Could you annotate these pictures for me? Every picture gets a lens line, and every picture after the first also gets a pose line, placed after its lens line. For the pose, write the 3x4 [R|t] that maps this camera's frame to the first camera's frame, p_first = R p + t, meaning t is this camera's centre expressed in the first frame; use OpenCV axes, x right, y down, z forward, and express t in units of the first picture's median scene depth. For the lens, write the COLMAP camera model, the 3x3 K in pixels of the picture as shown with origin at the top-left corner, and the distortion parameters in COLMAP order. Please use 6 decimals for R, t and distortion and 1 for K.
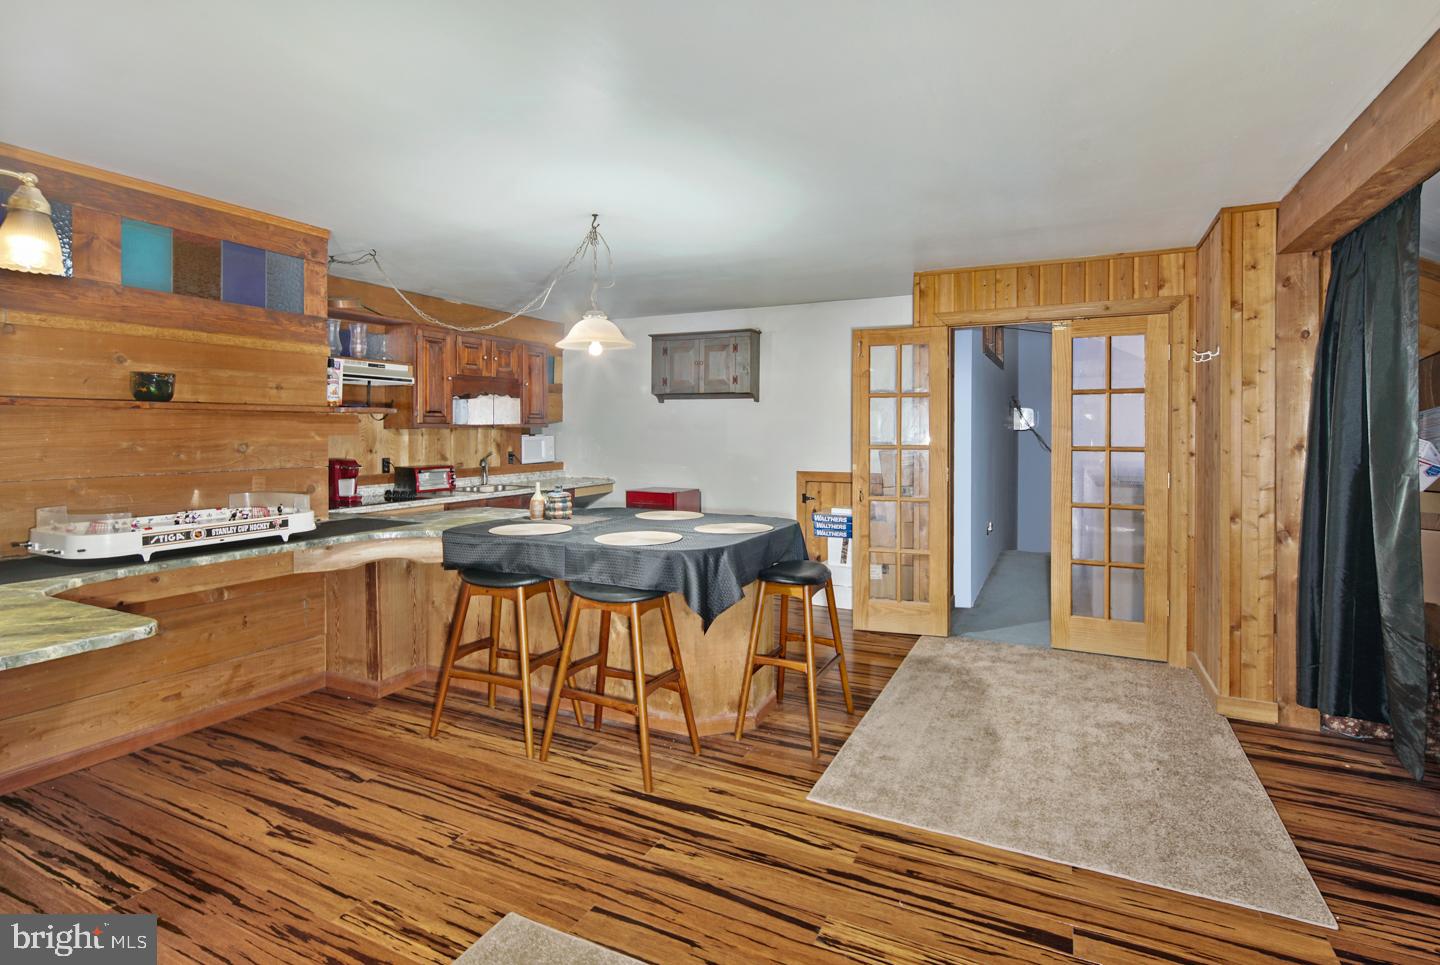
lens RADIAL K [[710.8, 0, 713.8], [0, 710.8, 431.6], [0, 0, 1]] dist [0.001052, -0.000954]
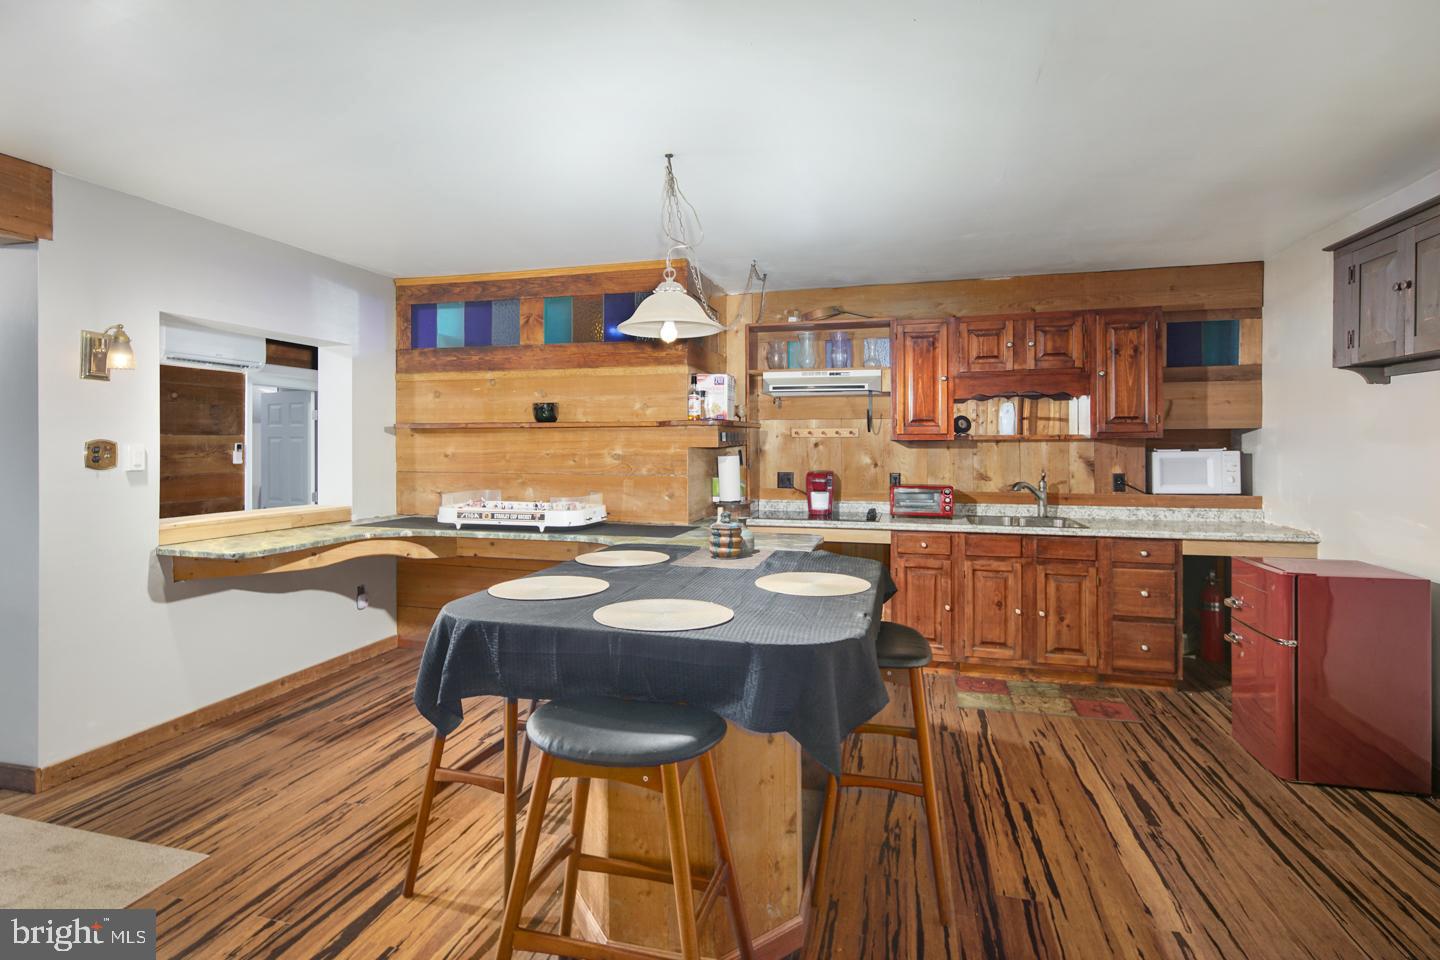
lens RADIAL K [[708.5, 0, 691.9], [0, 708.5, 438.6], [0, 0, 1]] dist [0.001134, -0.001070]
pose [[0.183955, -0.007801, -0.982904, 0.698177], [-0.001219, 0.999966, -0.008165, 0.001706], [0.982934, 0.002700, 0.183939, 1.083875]]
